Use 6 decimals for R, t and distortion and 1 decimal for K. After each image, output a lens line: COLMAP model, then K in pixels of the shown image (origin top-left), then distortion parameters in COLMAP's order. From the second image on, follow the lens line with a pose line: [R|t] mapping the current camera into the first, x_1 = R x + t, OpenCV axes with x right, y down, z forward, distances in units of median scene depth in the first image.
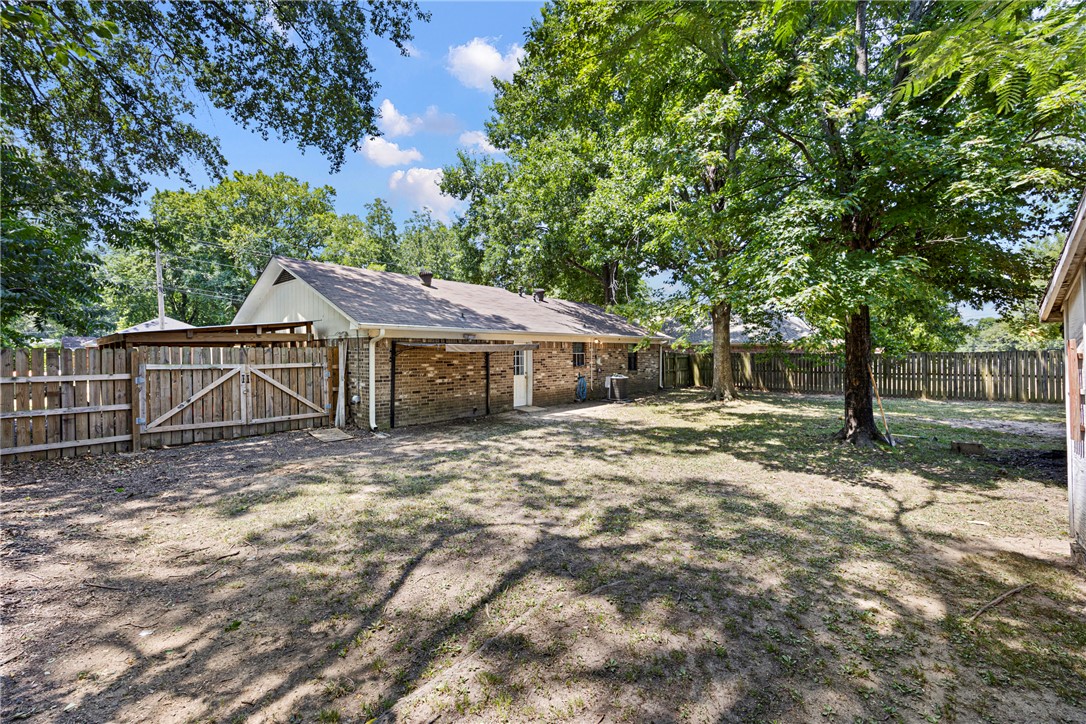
lens RADIAL K [[441.1, 0, 546.7], [0, 441.1, 364.8], [0, 0, 1]] dist [-0.001457, 0.000012]
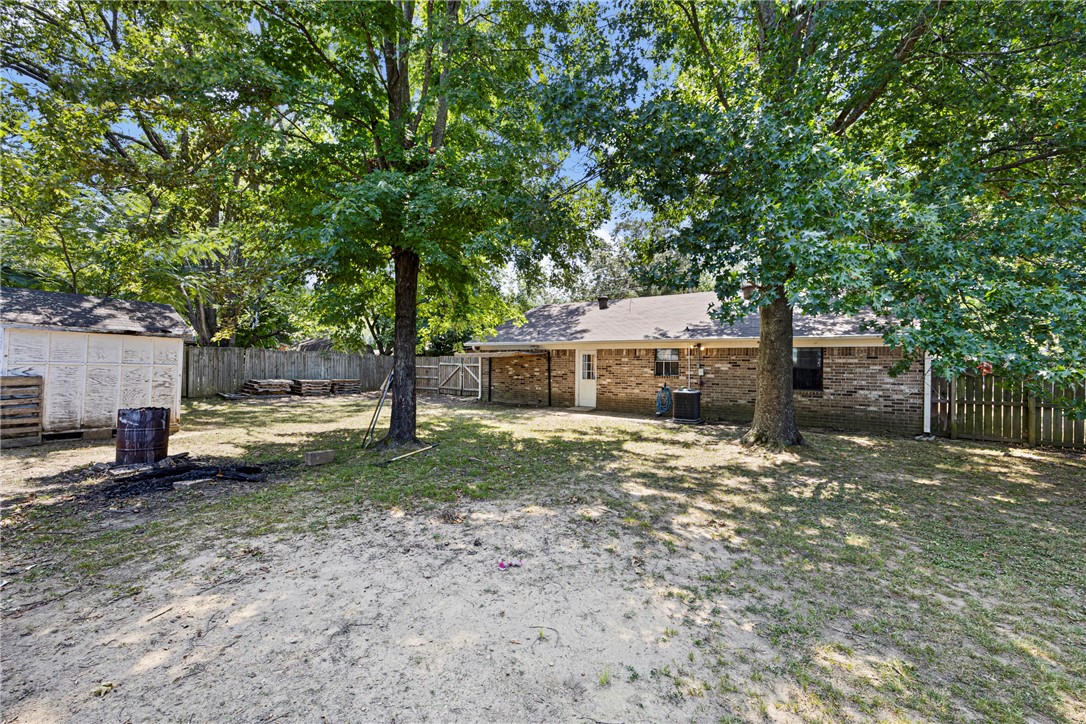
lens RADIAL K [[441.1, 0, 546.7], [0, 441.1, 364.8], [0, 0, 1]] dist [-0.001457, 0.000012]
pose [[0.114418, 0.011133, -0.993370, 1.382309], [-0.039824, 0.999185, 0.006611, -0.022510], [0.992634, 0.038803, 0.114768, 0.990865]]
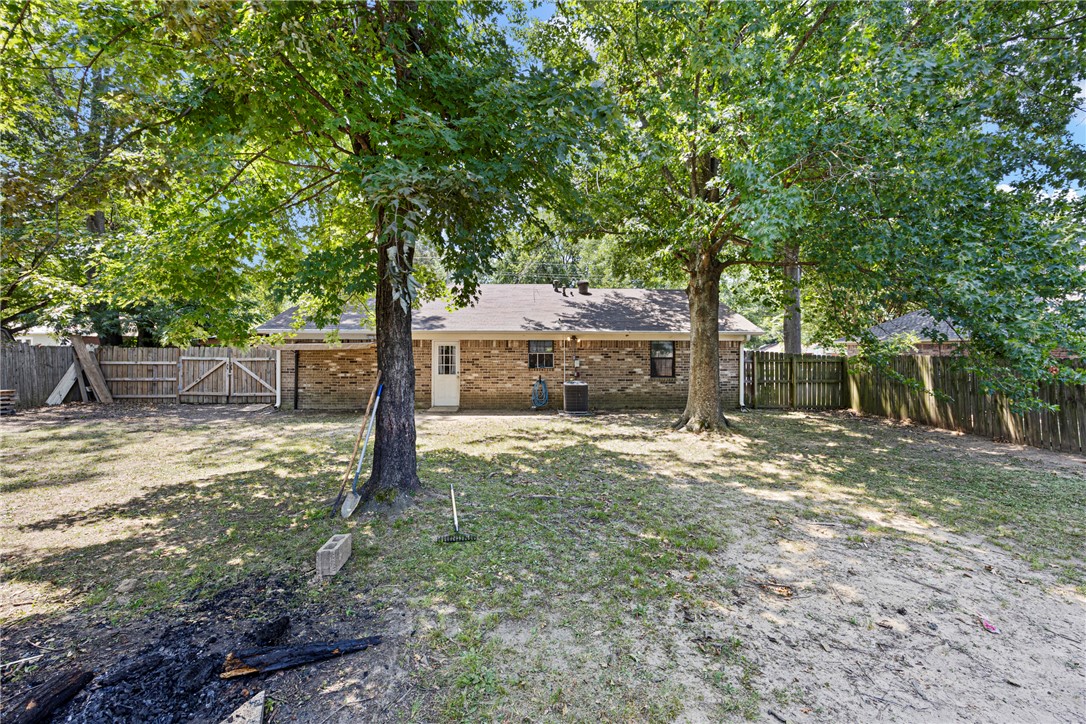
lens RADIAL K [[441.1, 0, 546.7], [0, 441.1, 364.8], [0, 0, 1]] dist [-0.001457, 0.000012]
pose [[0.685448, 0.027966, -0.727585, 1.059481], [-0.026539, 0.999558, 0.013417, -0.022708], [0.727638, 0.010112, 0.685887, 0.627966]]
